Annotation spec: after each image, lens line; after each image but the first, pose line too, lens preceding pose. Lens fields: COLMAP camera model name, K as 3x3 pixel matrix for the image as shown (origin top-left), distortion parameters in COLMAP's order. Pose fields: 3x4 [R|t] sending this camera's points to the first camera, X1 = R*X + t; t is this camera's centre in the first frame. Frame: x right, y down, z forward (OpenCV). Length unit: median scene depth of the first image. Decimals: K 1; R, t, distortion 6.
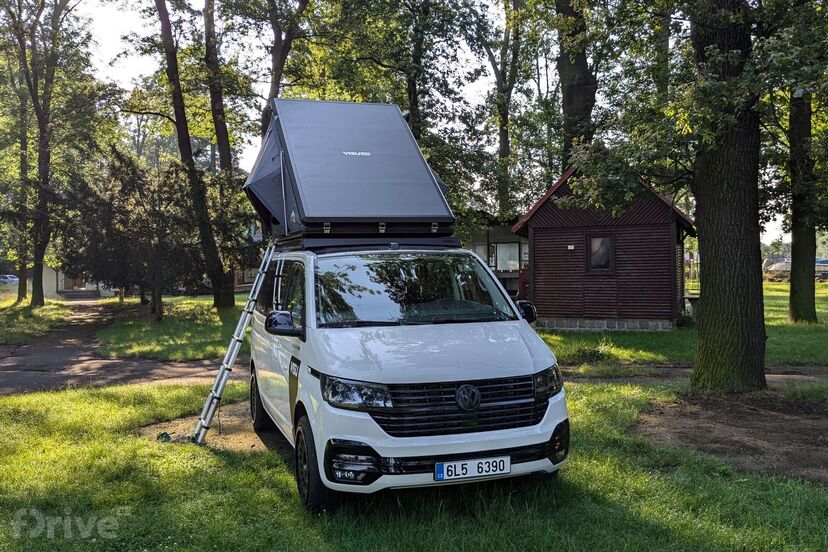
lens RADIAL K [[753.1, 0, 414.0], [0, 753.1, 276.0], [0, 0, 1]] dist [-0.004776, -0.007419]
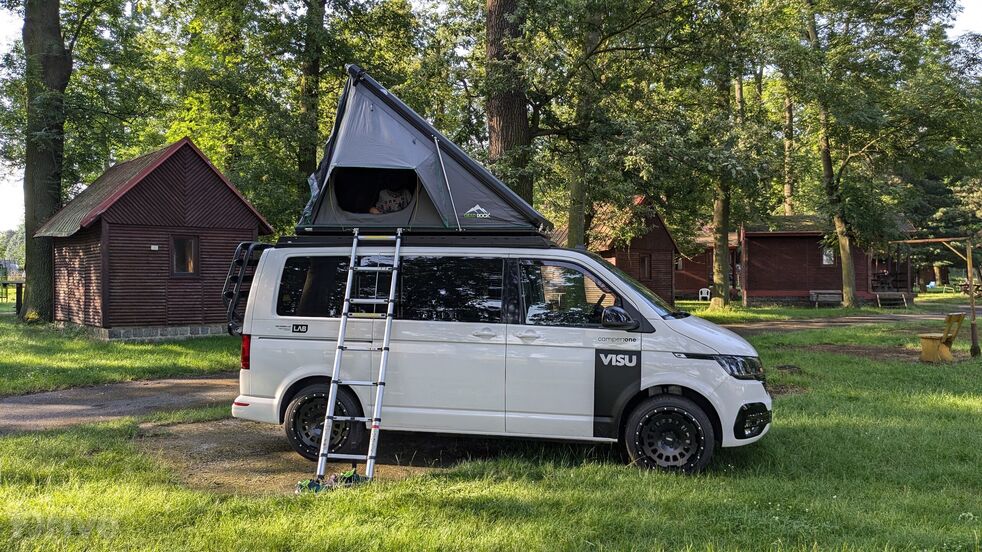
lens RADIAL K [[750.6, 0, 491.0], [0, 750.6, 276.0], [0, 0, 1]] dist [0.007694, 0.000976]
pose [[0.495563, 0.013880, 0.868461, -1.342012], [-0.005133, 0.999902, -0.013052, 0.020578], [-0.868557, 0.002010, 0.495586, 0.715303]]
